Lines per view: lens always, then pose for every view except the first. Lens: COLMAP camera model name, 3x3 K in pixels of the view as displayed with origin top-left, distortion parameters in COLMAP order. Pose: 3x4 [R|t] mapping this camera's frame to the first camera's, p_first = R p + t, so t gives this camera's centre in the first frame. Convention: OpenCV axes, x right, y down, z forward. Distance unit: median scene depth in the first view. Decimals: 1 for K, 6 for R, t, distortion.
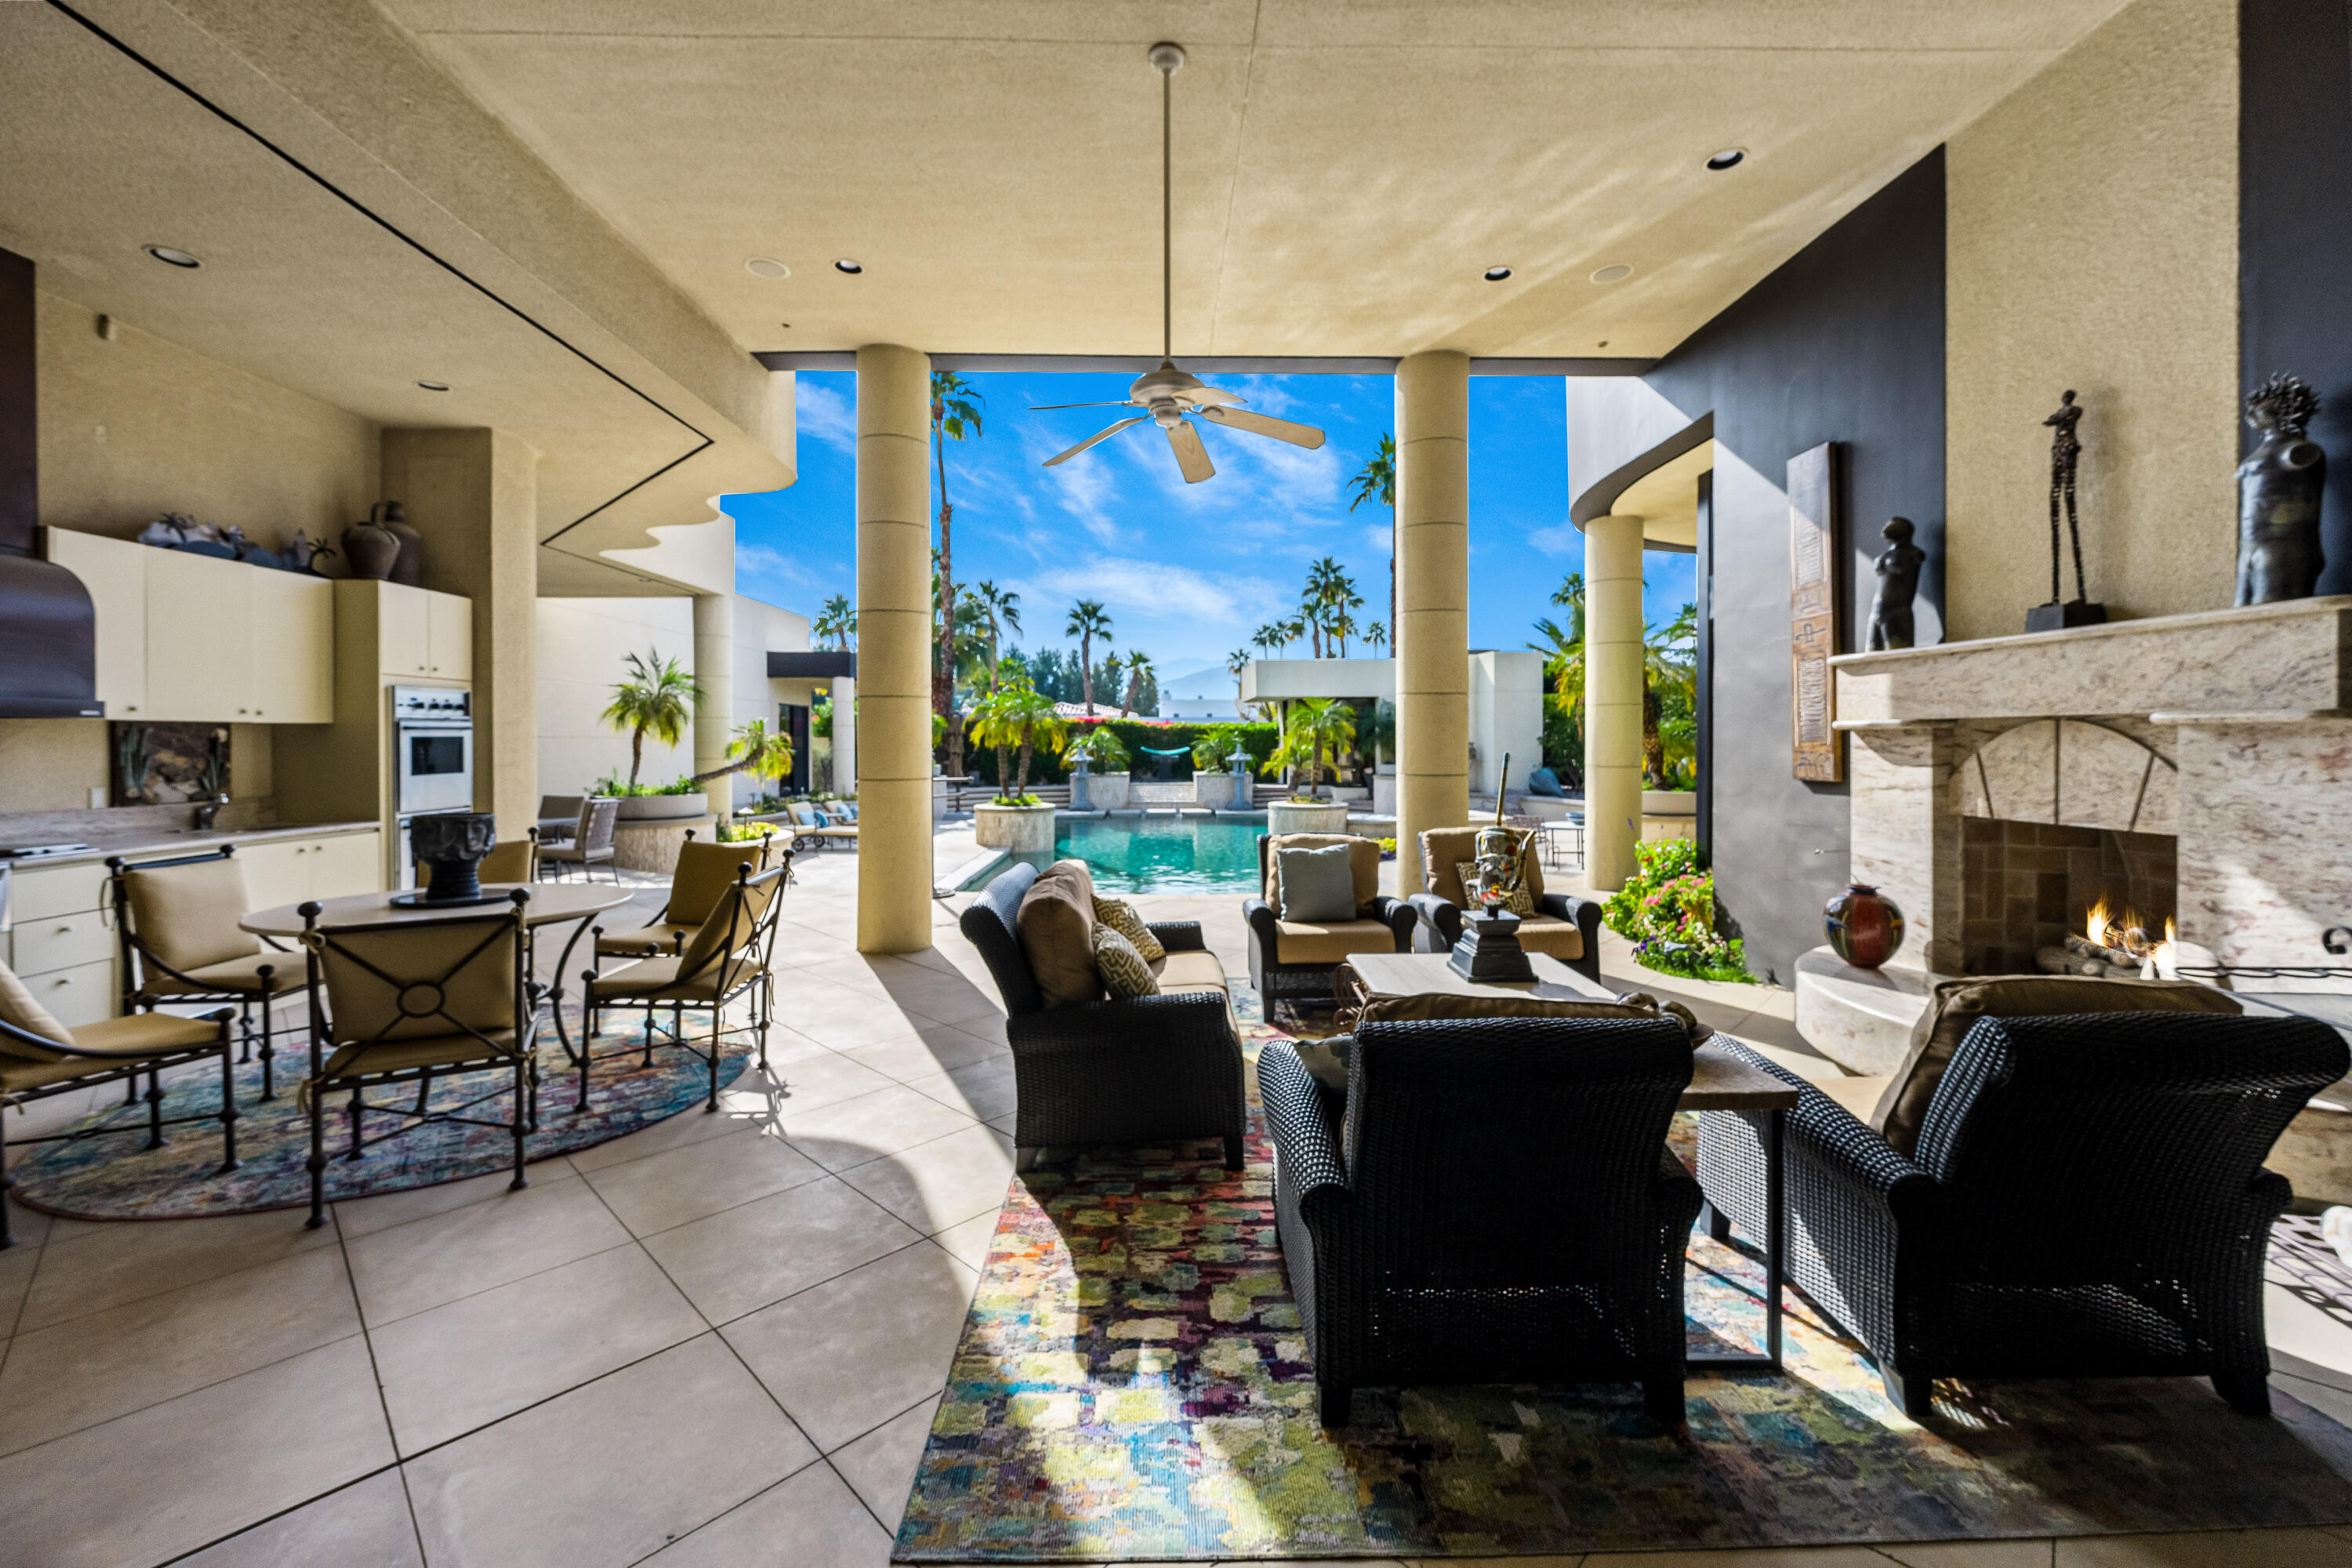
lens RADIAL K [[929.0, 0, 1185.8], [0, 929.0, 749.2], [0, 0, 1]] dist [-0.000263, -0.000124]
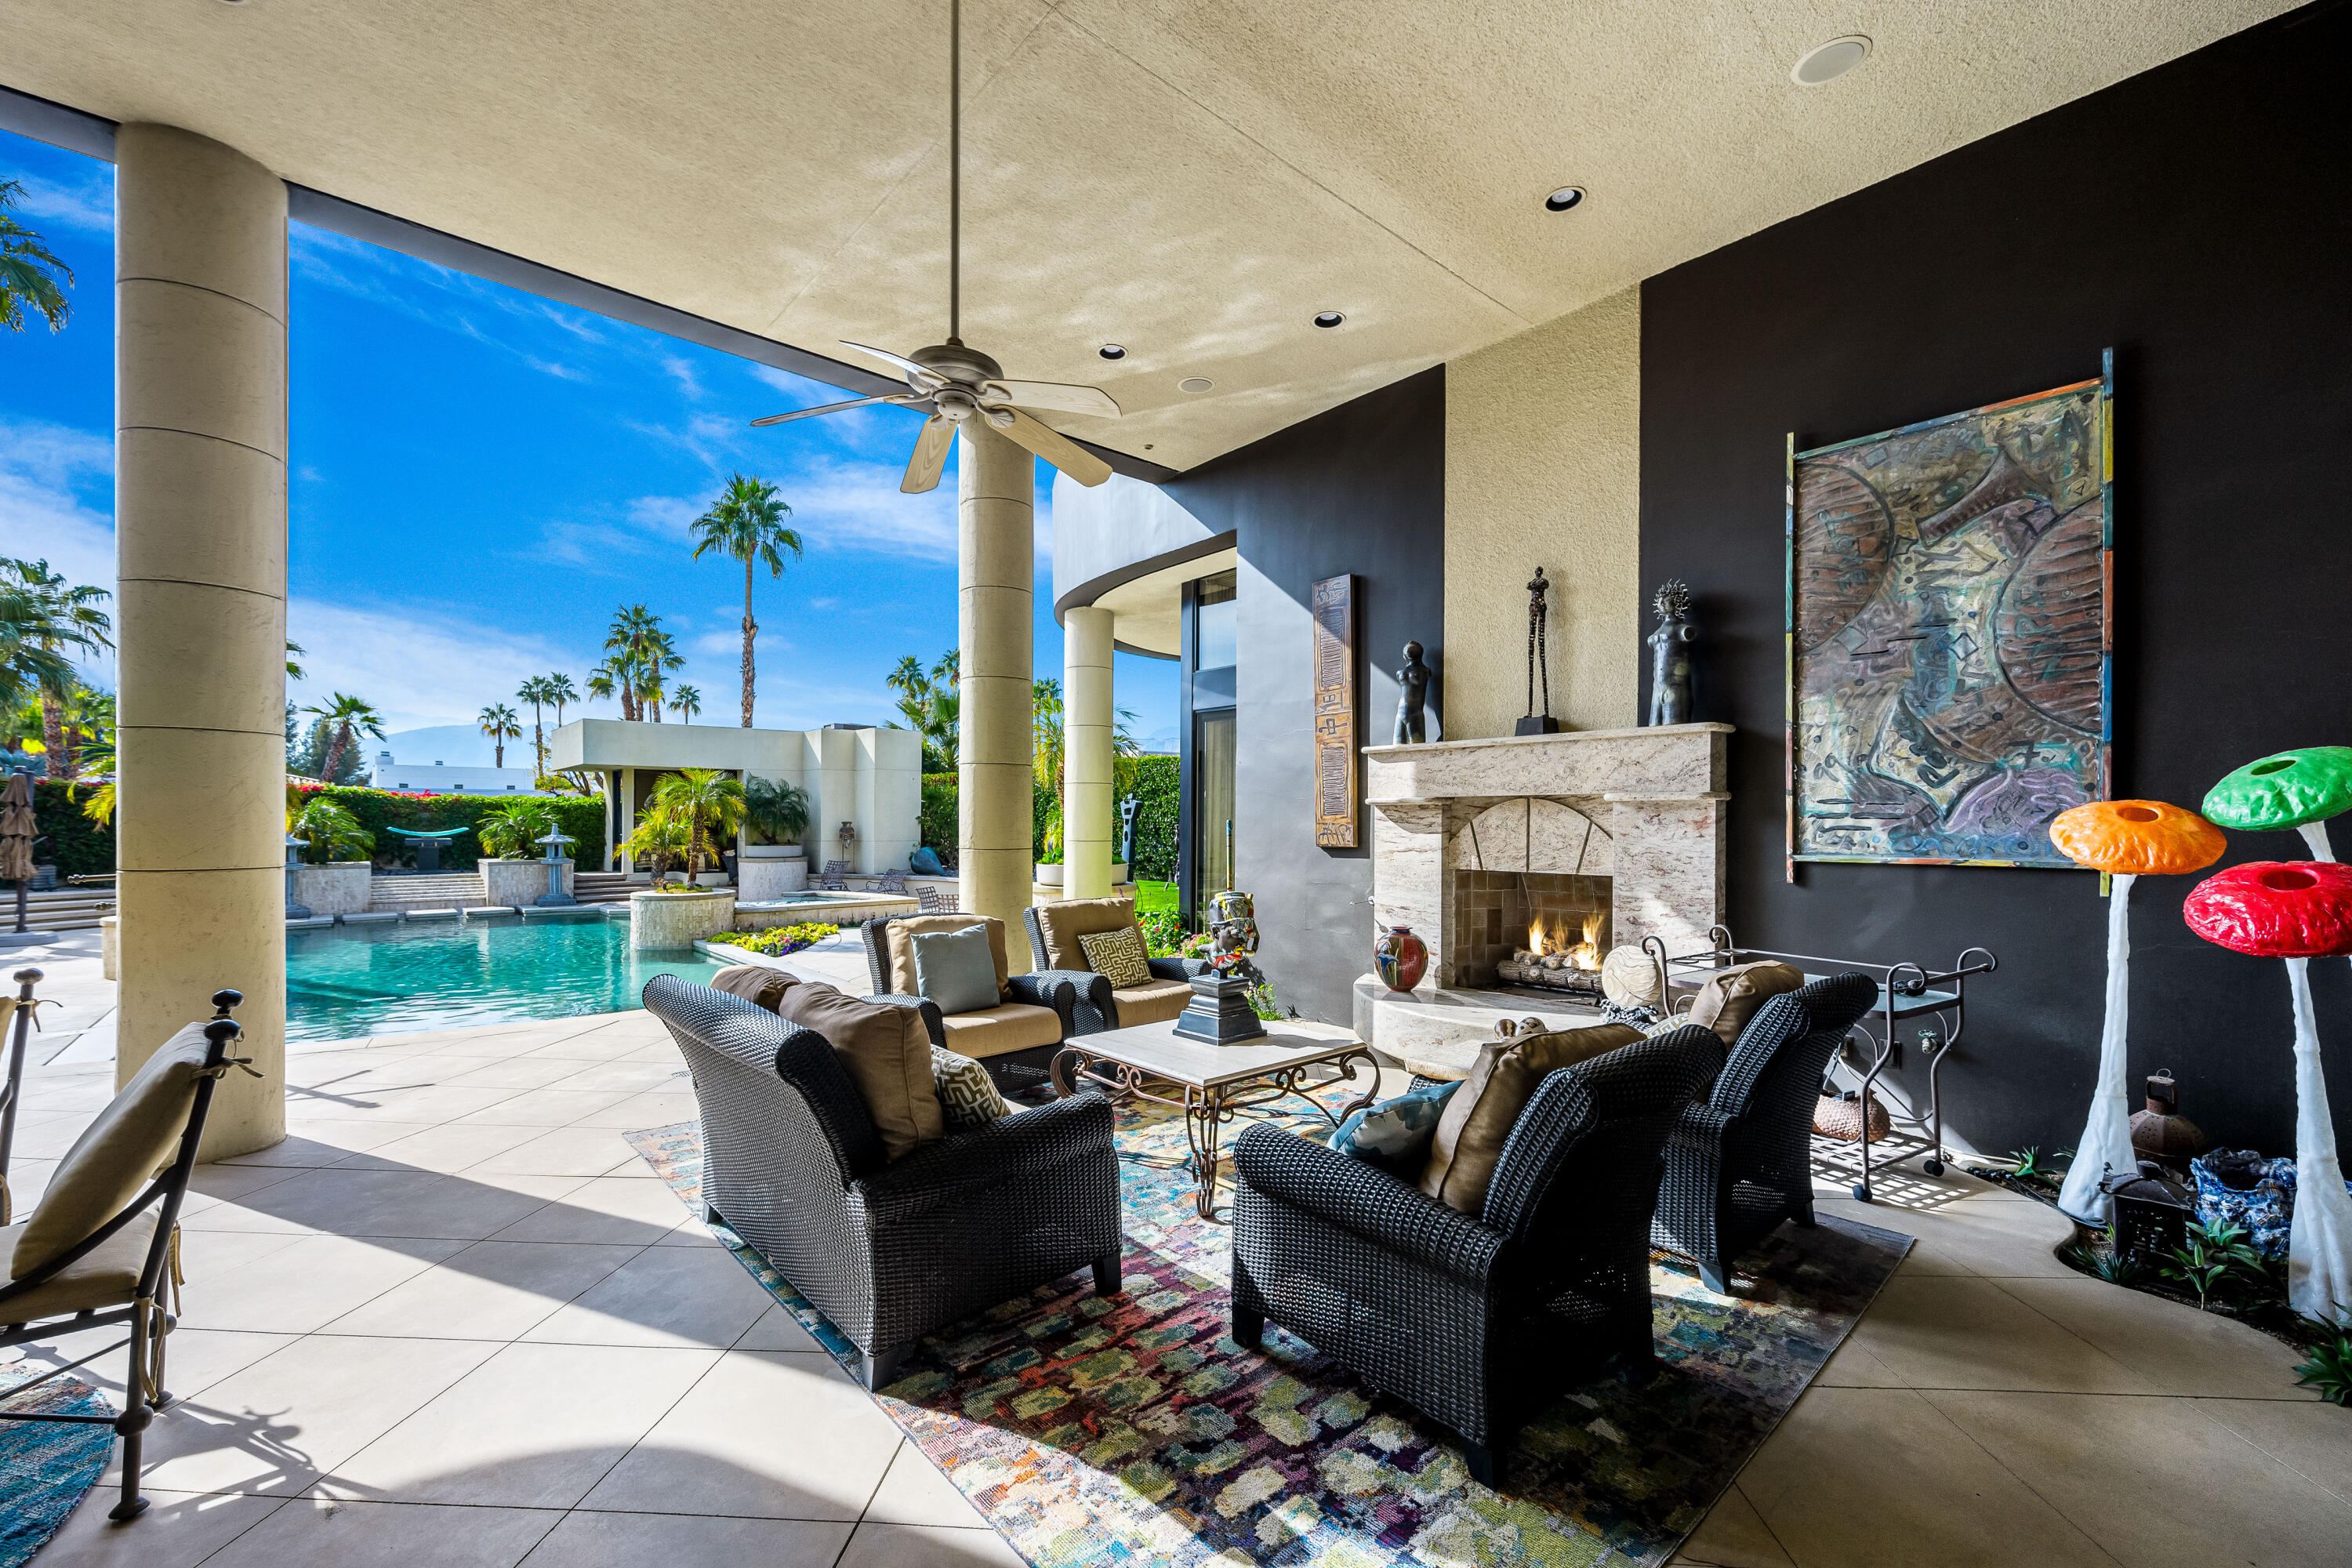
lens RADIAL K [[947.6, 0, 1182.8], [0, 947.6, 828.3], [0, 0, 1]] dist [0.001196, -0.000353]
pose [[0.769040, -0.000883, 0.639201, -0.346402], [0.002473, 0.999996, -0.001595, 0.013149], [-0.639196, 0.002807, 0.769038, 0.202314]]
